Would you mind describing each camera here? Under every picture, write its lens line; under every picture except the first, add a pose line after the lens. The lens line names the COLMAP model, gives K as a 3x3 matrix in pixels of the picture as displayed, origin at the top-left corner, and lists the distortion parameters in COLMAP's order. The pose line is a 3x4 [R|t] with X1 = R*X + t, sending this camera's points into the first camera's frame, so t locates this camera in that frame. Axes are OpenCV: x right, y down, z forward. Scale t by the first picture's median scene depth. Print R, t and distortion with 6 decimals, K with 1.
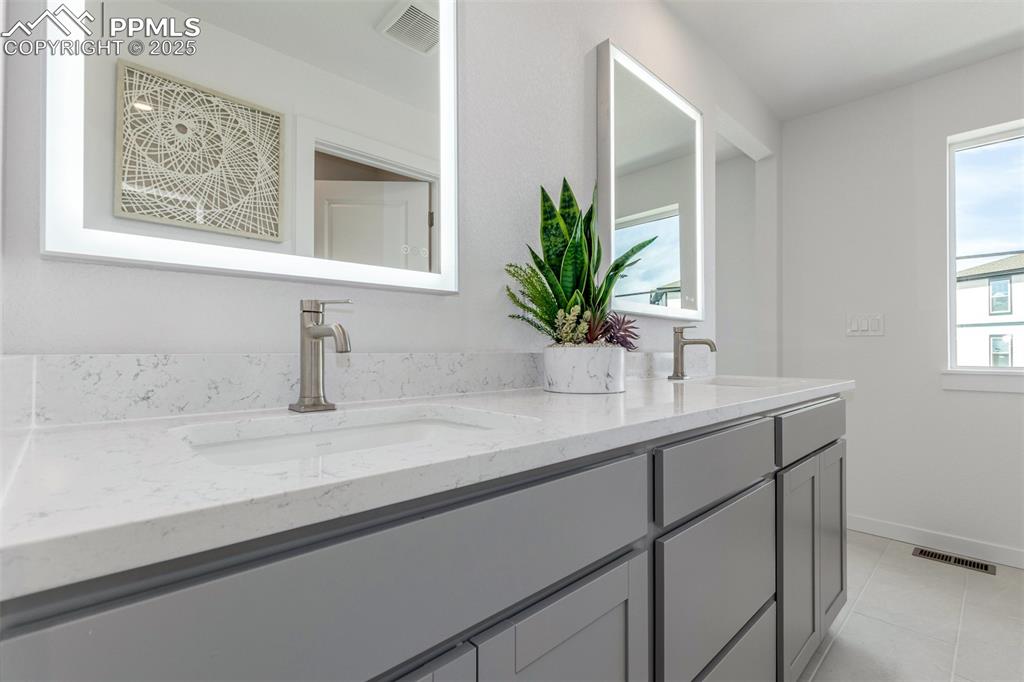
lens RADIAL K [[471.9, 0, 511.7], [0, 471.9, 345.9], [0, 0, 1]] dist [-0.000150, -0.000035]
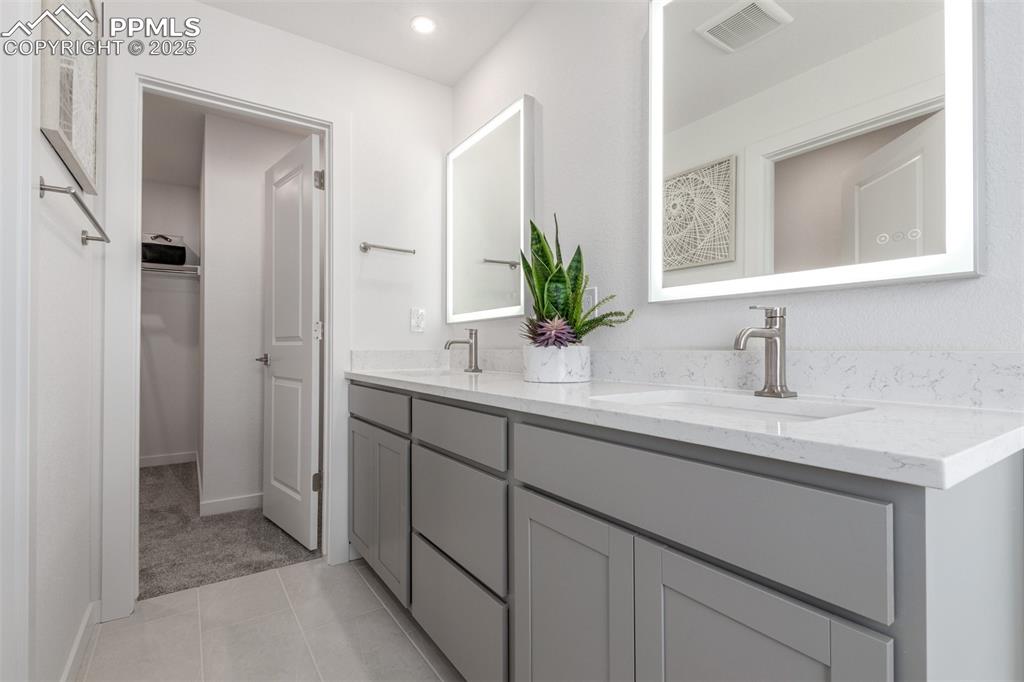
lens RADIAL K [[471.9, 0, 511.7], [0, 471.9, 345.9], [0, 0, 1]] dist [-0.000150, -0.000035]
pose [[-0.152439, -0.007764, -0.988282, 0.873088], [0.011631, 0.999886, -0.009649, 0.007534], [0.988244, -0.012966, -0.152332, 0.669551]]
